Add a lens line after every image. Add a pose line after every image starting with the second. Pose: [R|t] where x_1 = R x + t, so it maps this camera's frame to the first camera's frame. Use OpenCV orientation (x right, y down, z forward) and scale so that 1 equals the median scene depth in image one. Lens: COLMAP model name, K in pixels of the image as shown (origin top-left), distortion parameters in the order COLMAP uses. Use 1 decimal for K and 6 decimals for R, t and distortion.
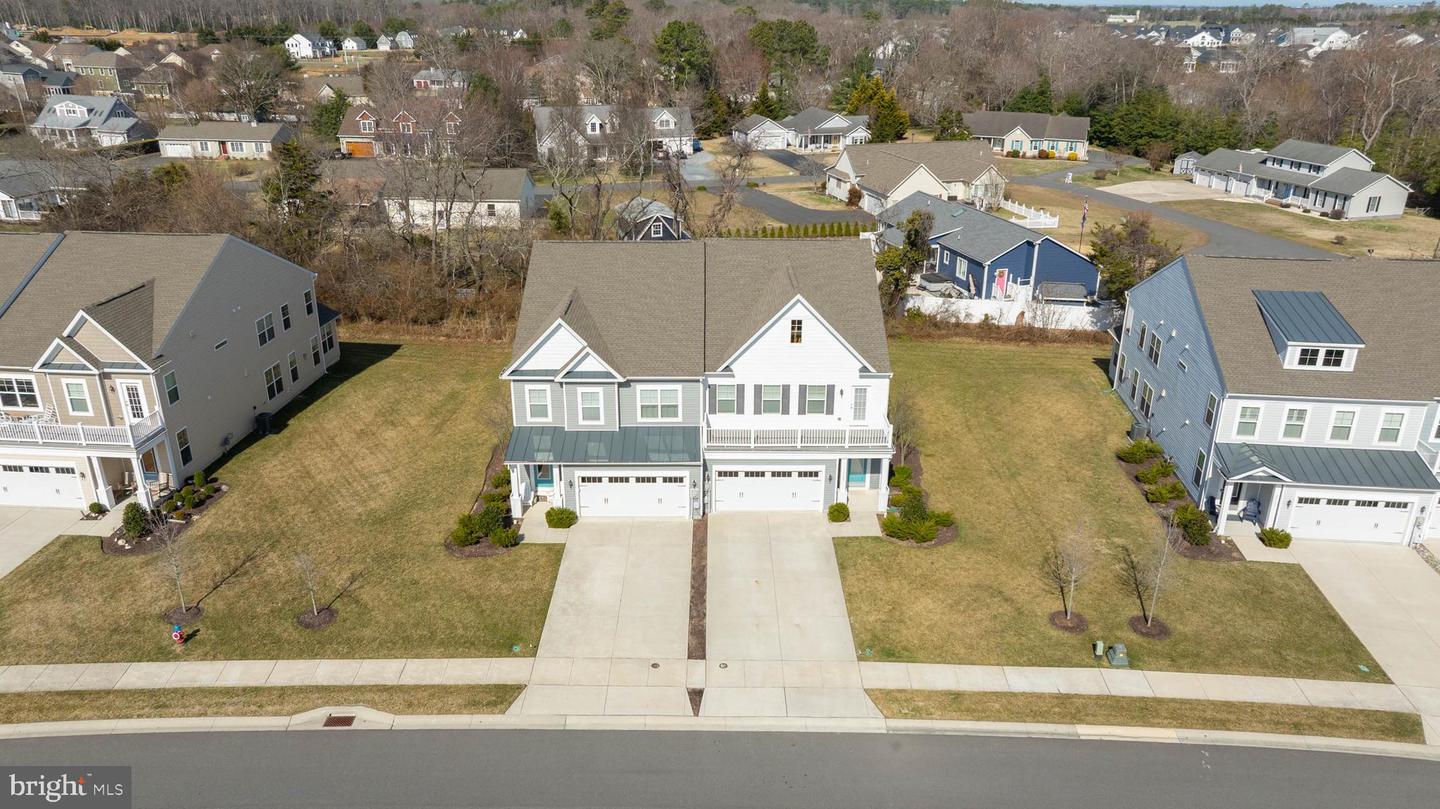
lens RADIAL K [[1014.9, 0, 716.6], [0, 1014.9, 362.3], [0, 0, 1]] dist [-0.026043, 0.000356]
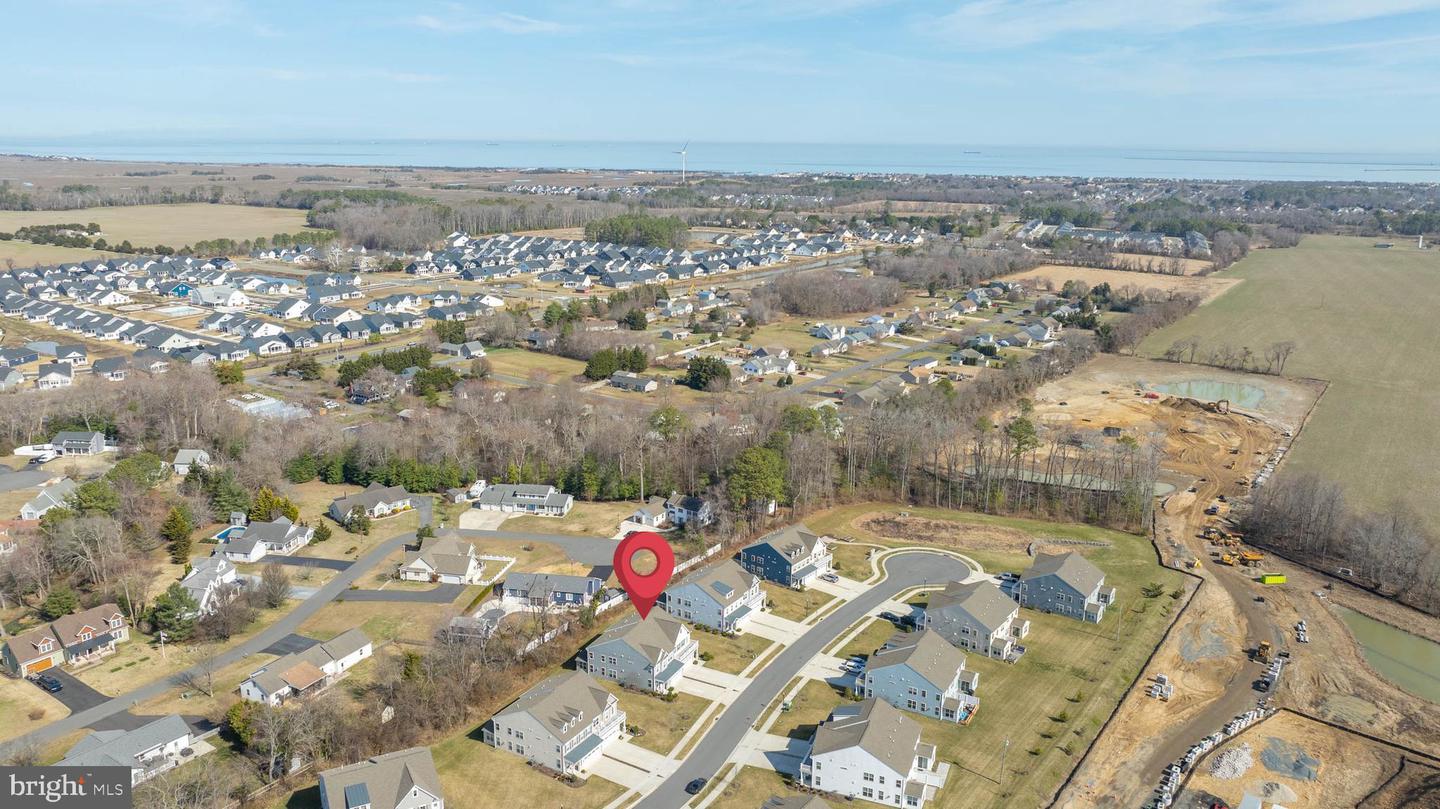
lens RADIAL K [[1055.6, 0, 713.7], [0, 1055.6, 363.0], [0, 0, 1]] dist [-0.023684, 0.004711]
pose [[0.433752, -0.181110, 0.882643, -3.964629], [0.297372, 0.953477, 0.049509, -1.415570], [-0.850547, 0.240998, 0.467430, -1.728918]]
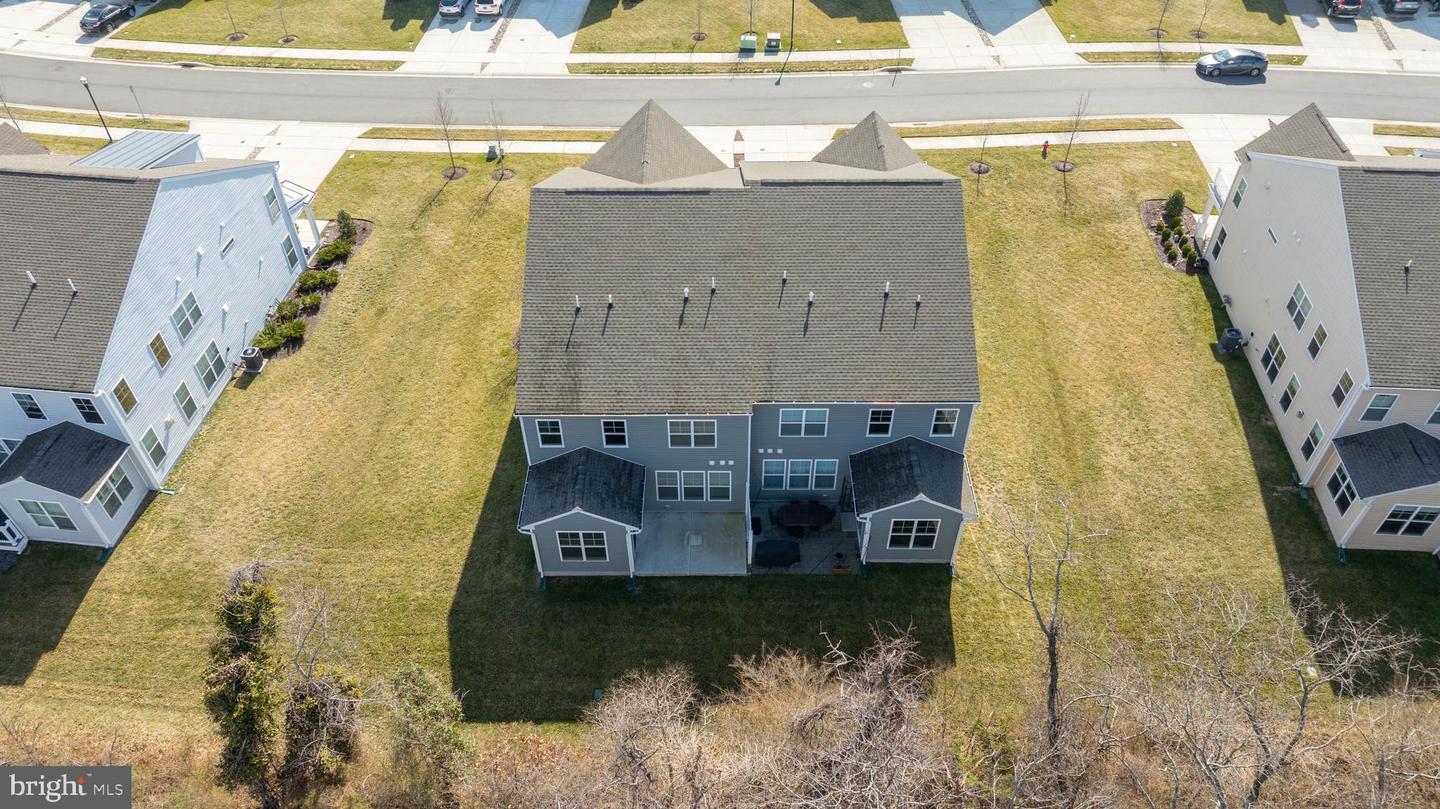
lens RADIAL K [[1042.8, 0, 722.8], [0, 1042.8, 357.2], [0, 0, 1]] dist [-0.036108, 0.045787]
pose [[-0.999987, -0.004875, 0.001314, 0.003160], [-0.001166, 0.476204, 0.879334, -0.869052], [-0.004912, 0.879321, -0.476203, 1.704899]]
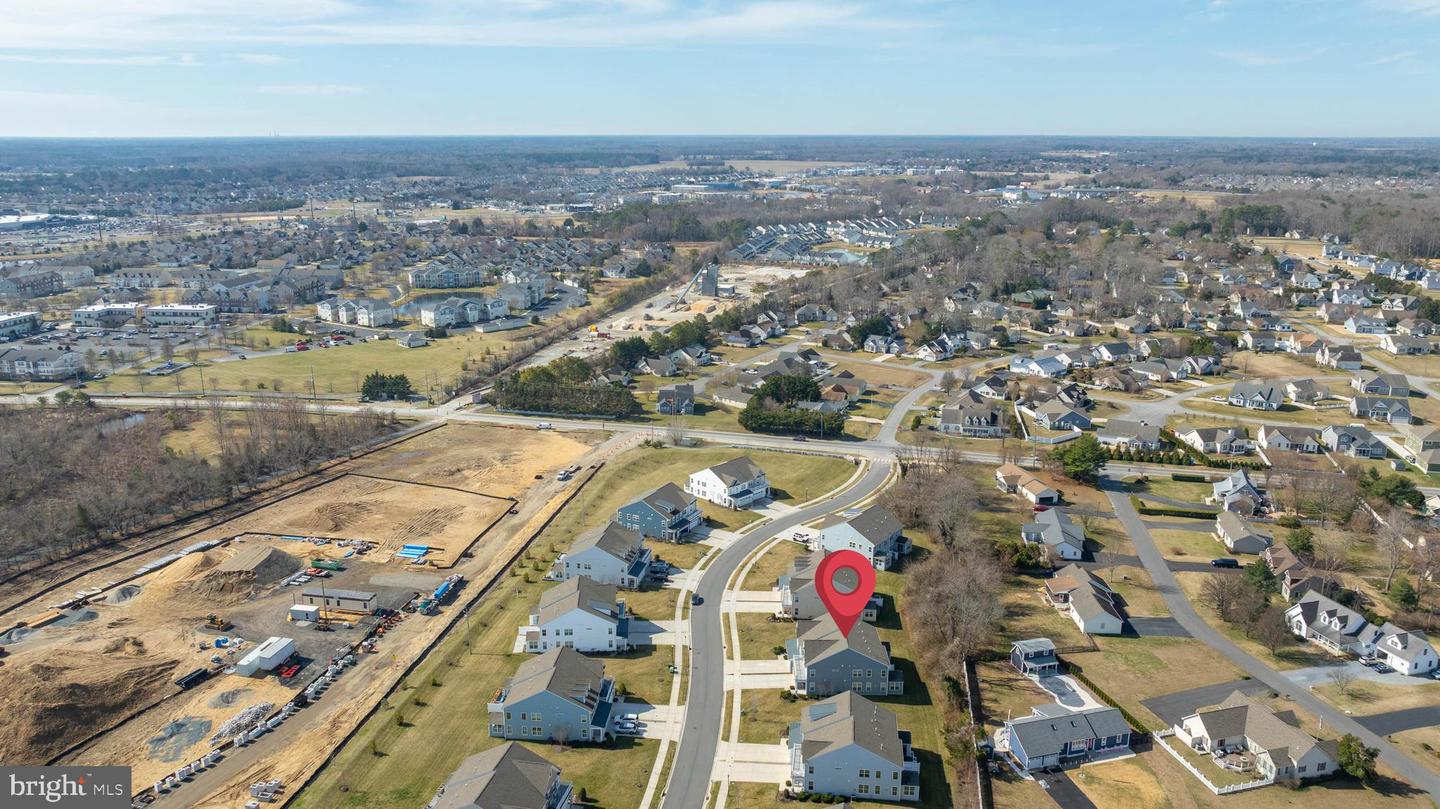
lens RADIAL K [[1055.6, 0, 713.7], [0, 1055.6, 363.0], [0, 0, 1]] dist [-0.023684, 0.004711]
pose [[-0.016001, 0.207199, -0.978168, 4.318783], [-0.334306, 0.920883, 0.200533, -1.958954], [0.942329, 0.330216, 0.054533, -0.039947]]
